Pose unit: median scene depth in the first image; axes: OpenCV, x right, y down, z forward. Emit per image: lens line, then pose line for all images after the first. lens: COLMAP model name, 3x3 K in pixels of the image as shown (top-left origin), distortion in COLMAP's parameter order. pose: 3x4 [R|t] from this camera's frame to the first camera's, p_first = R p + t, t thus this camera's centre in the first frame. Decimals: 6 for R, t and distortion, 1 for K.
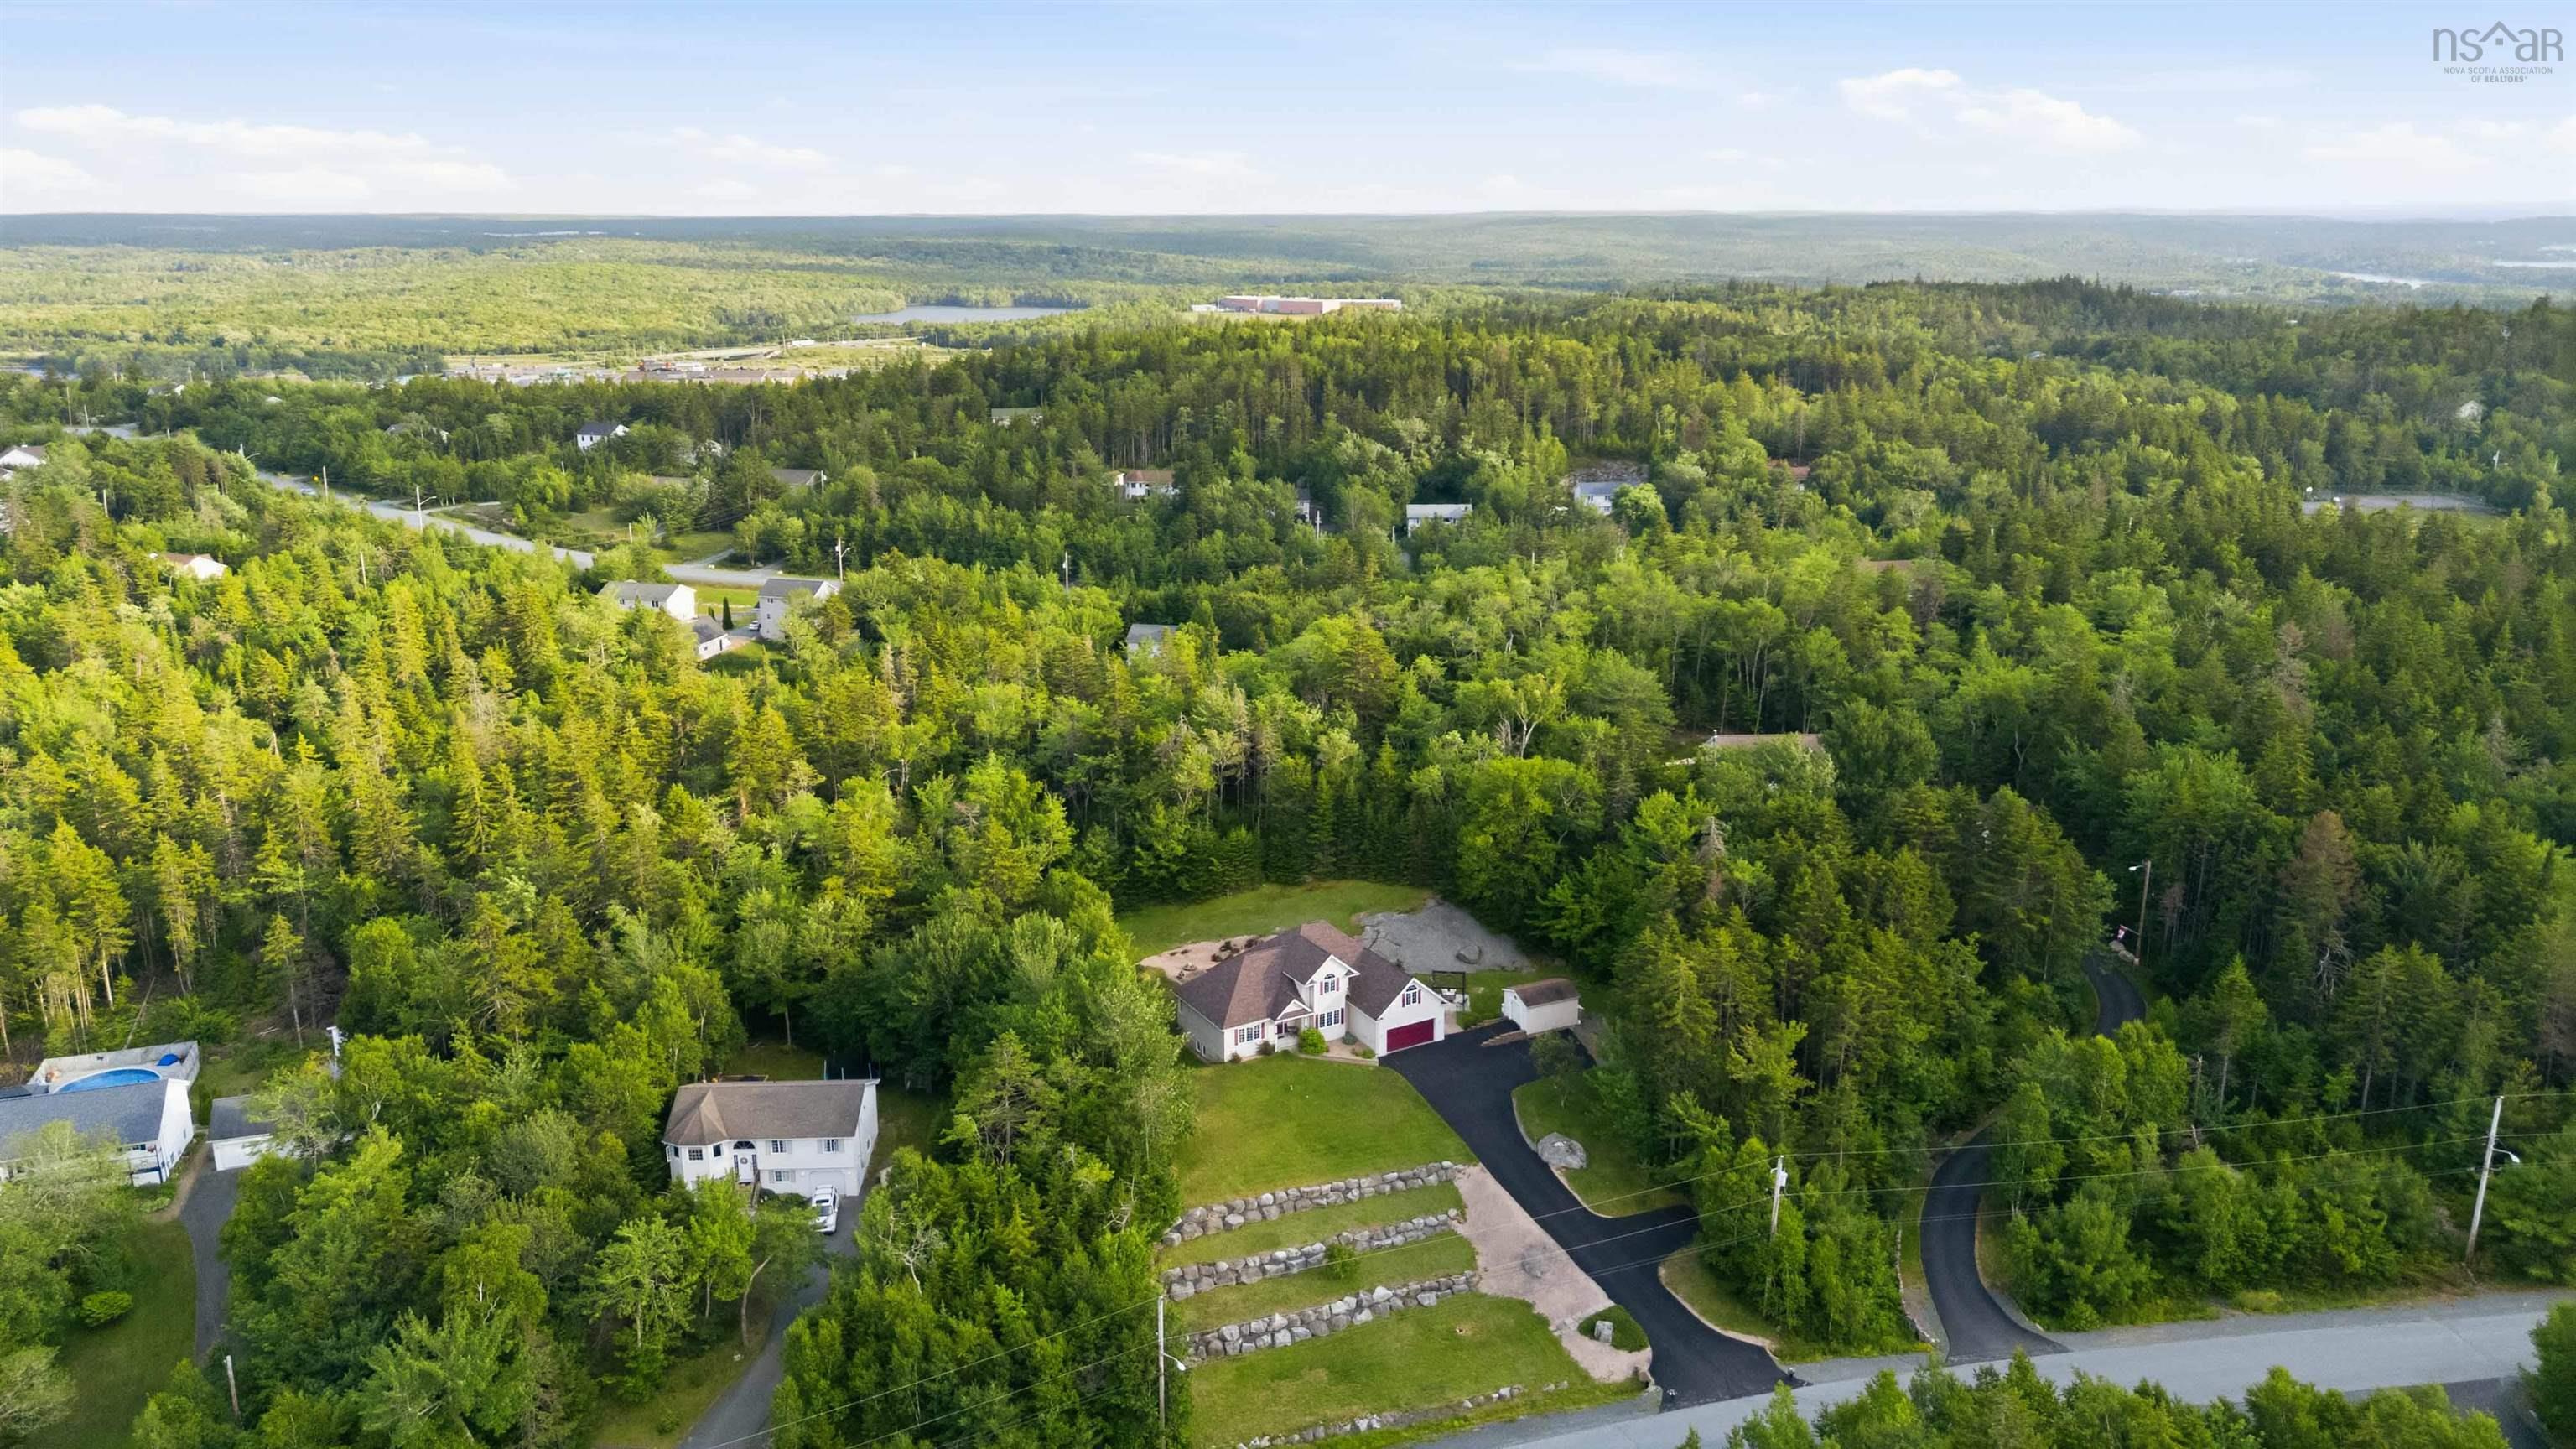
lens RADIAL K [[1892.4, 0, 1288.0], [0, 1892.4, 724.5], [0, 0, 1]] dist [0.115428, -0.207255]
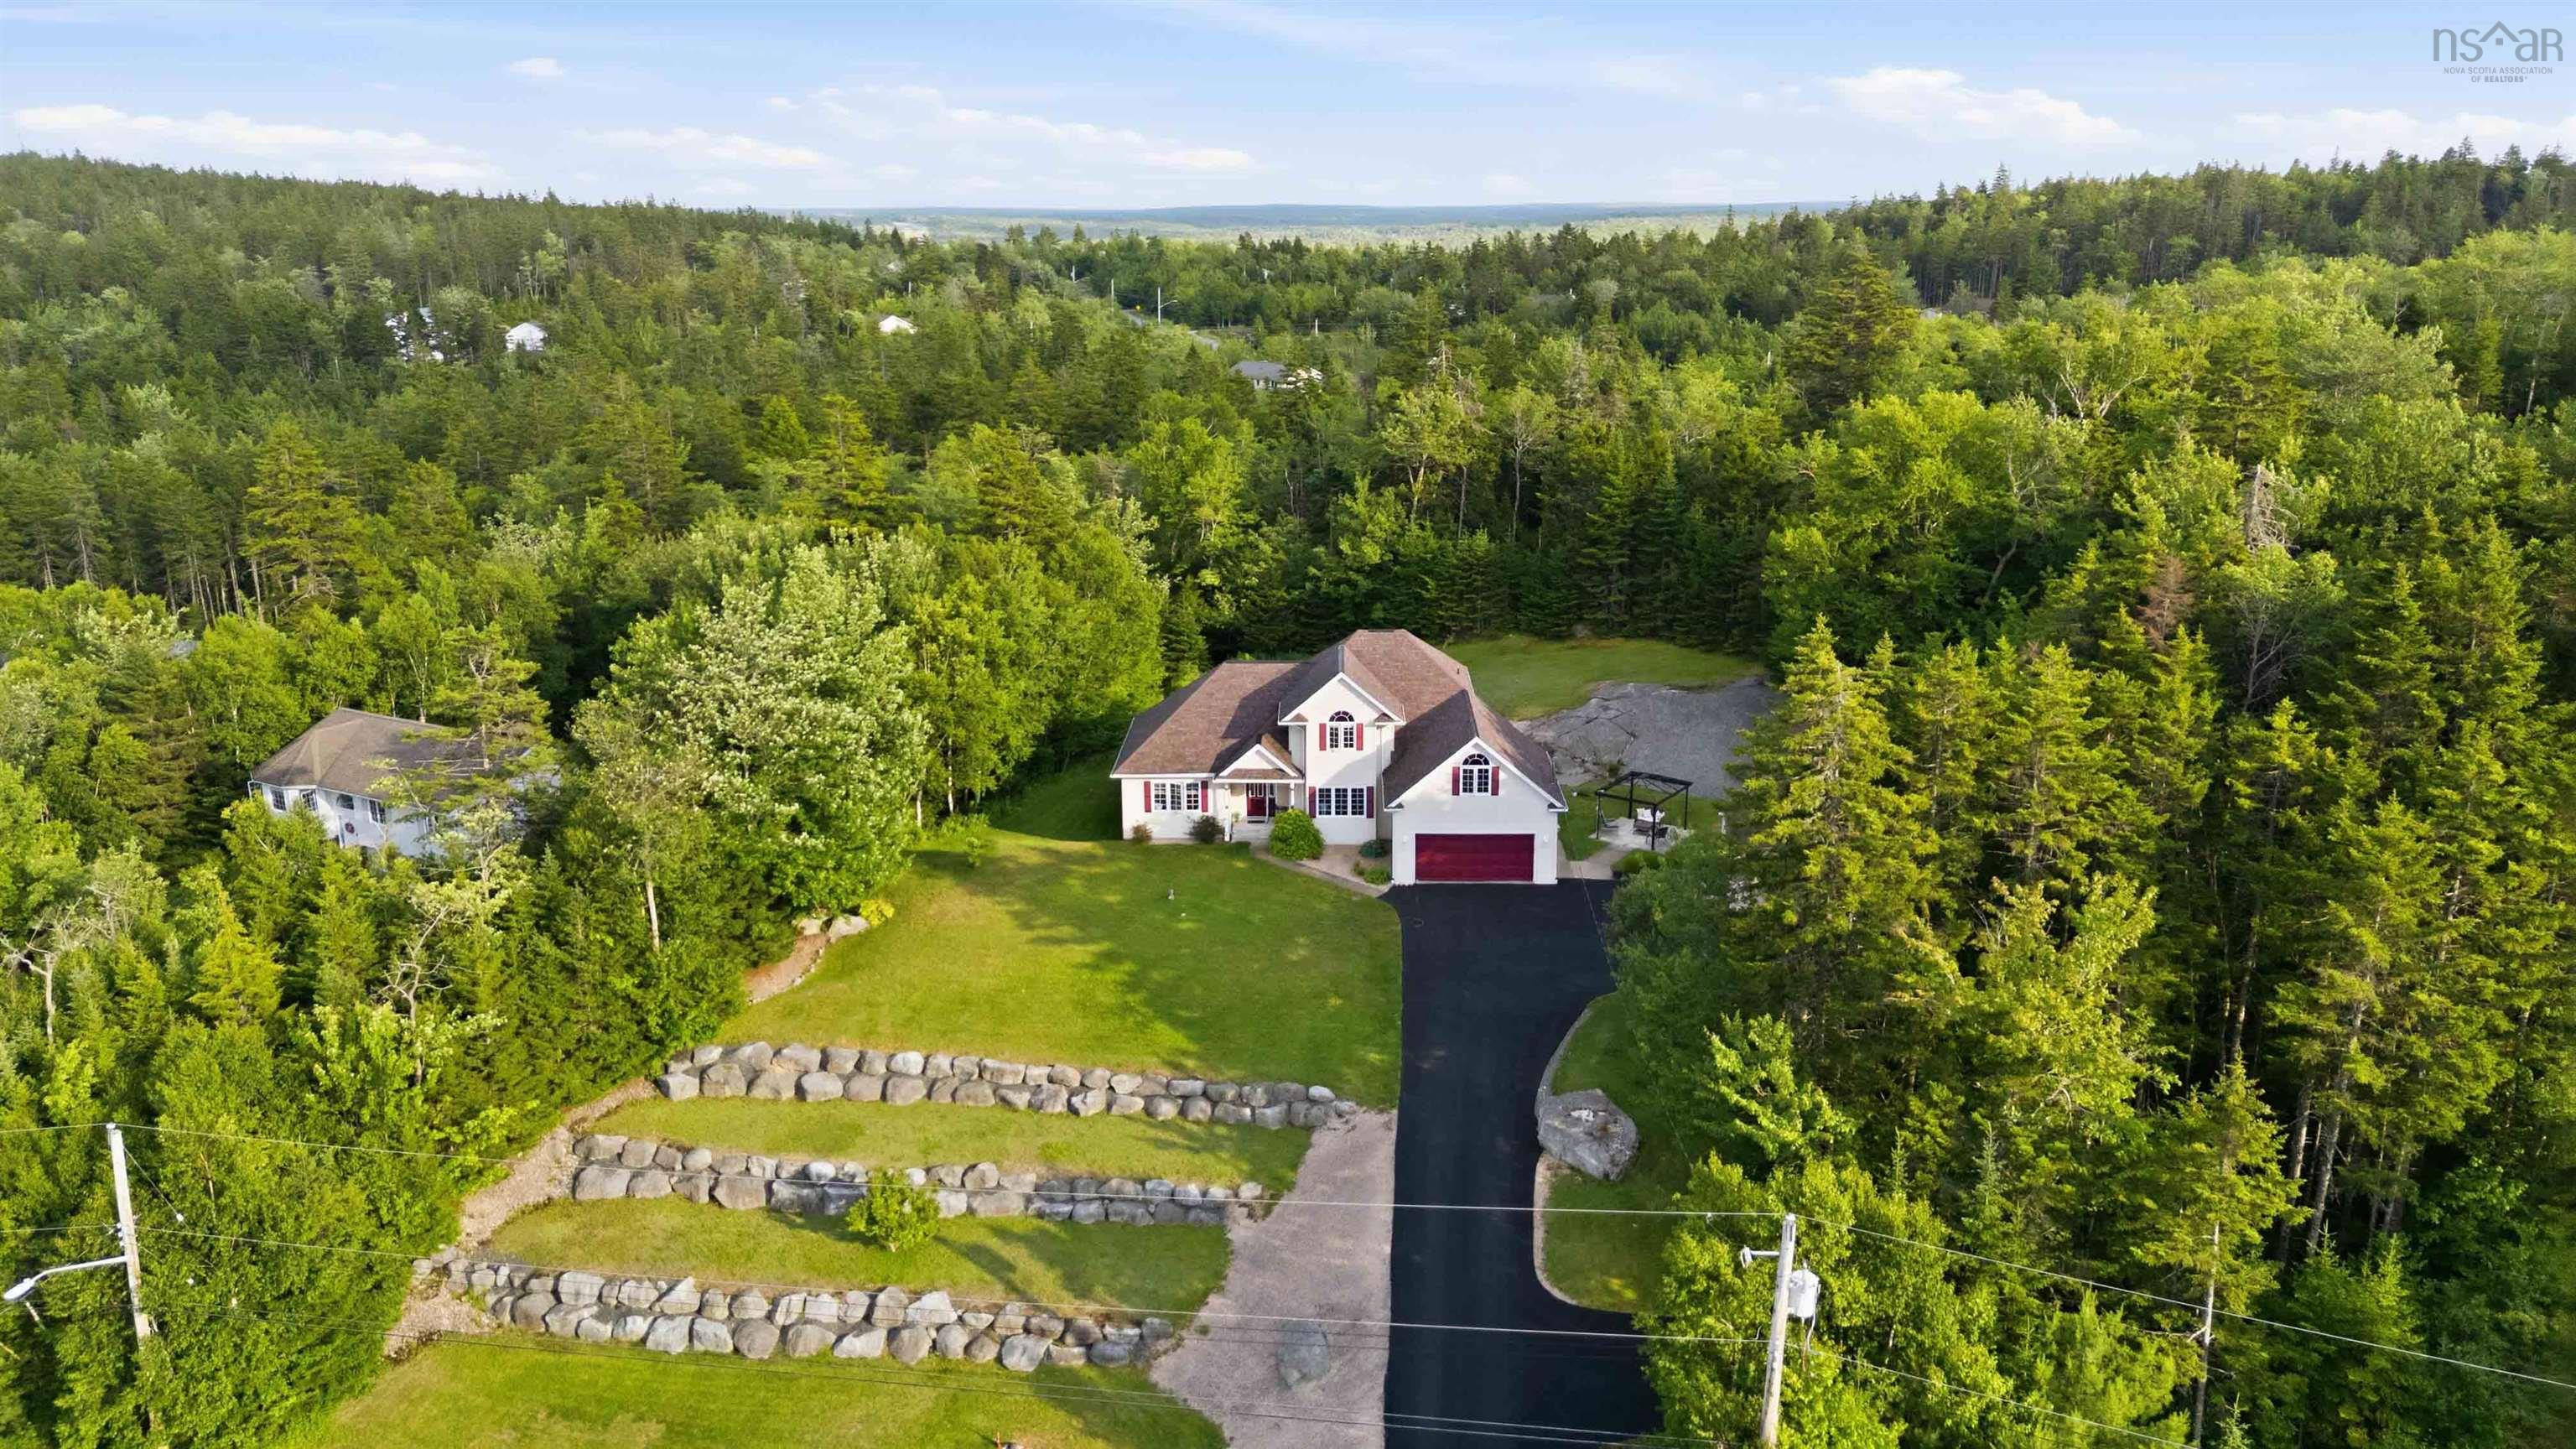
lens RADIAL K [[1892.4, 0, 1288.0], [0, 1892.4, 724.5], [0, 0, 1]] dist [0.115428, -0.207255]
pose [[0.857782, 0.135827, -0.495743, 0.255226], [-0.133241, 0.990245, 0.040767, 0.113218], [0.496444, 0.031084, 0.867512, 0.536925]]
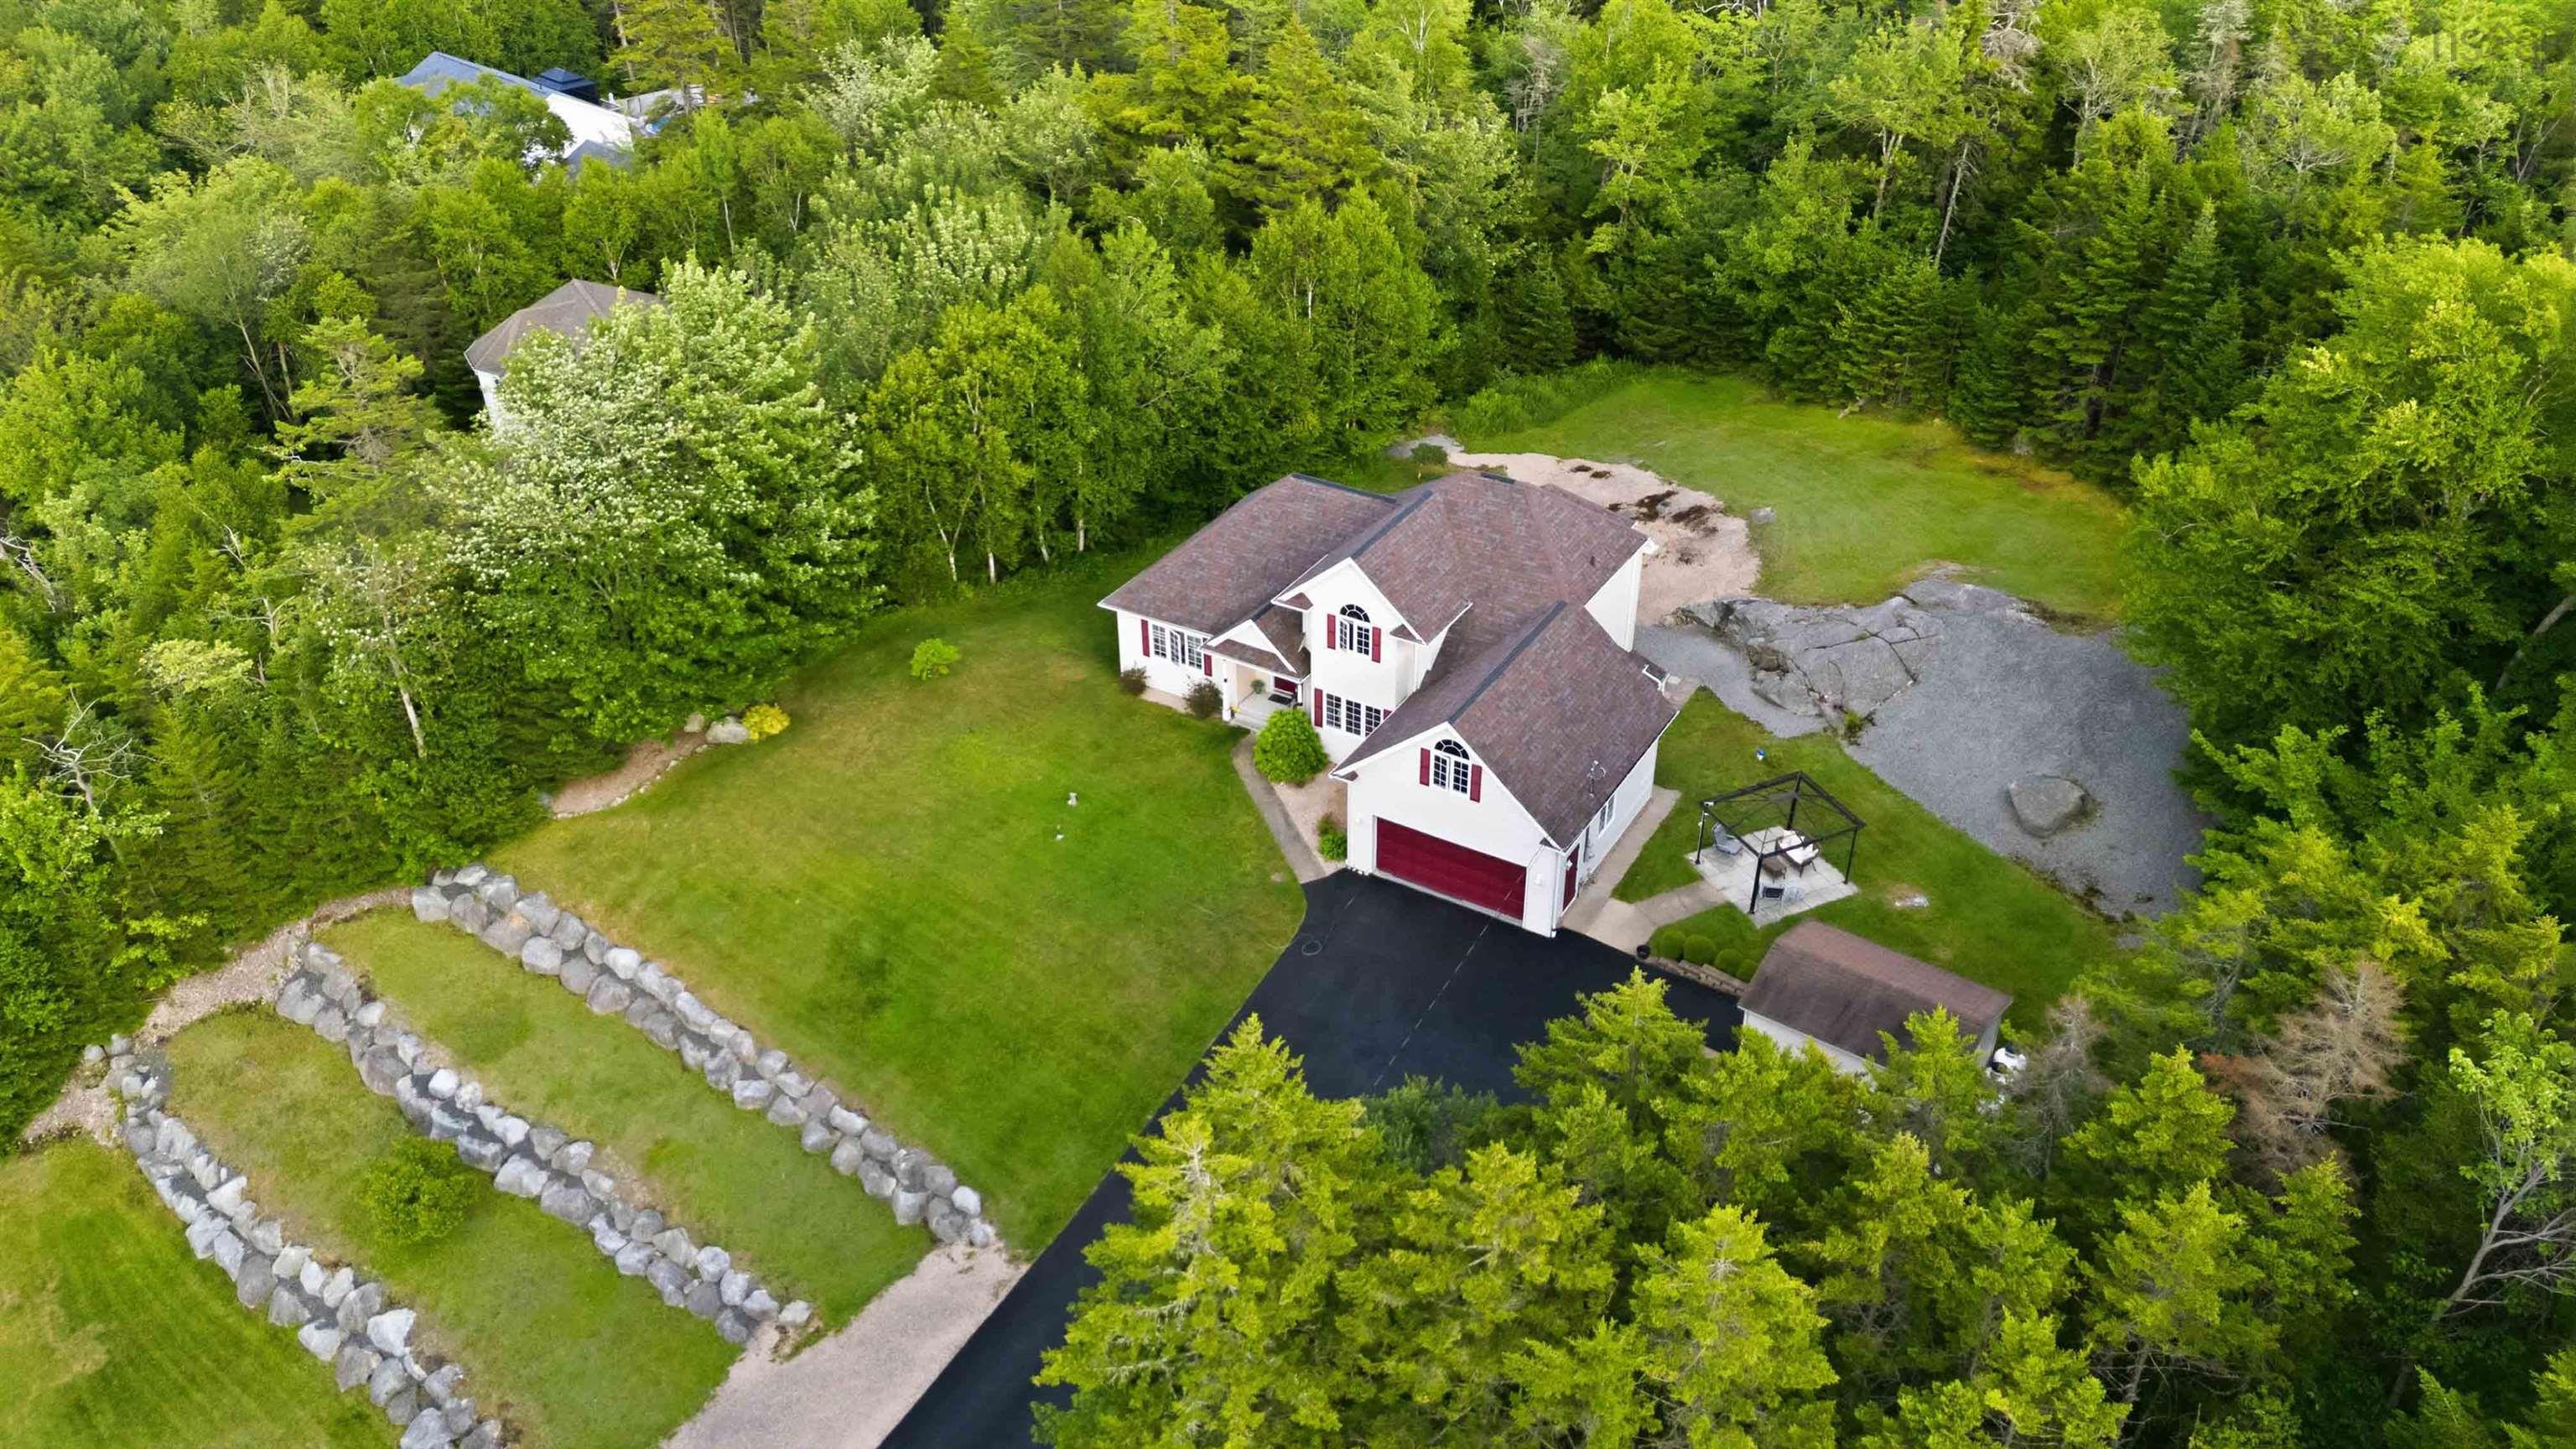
lens RADIAL K [[1892.4, 0, 1288.0], [0, 1892.4, 724.5], [0, 0, 1]] dist [0.115428, -0.207255]
pose [[0.490706, 0.478412, -0.728237, 0.281213], [-0.224014, 0.876956, 0.425165, 0.001206], [0.842036, -0.045496, 0.537499, 0.773276]]
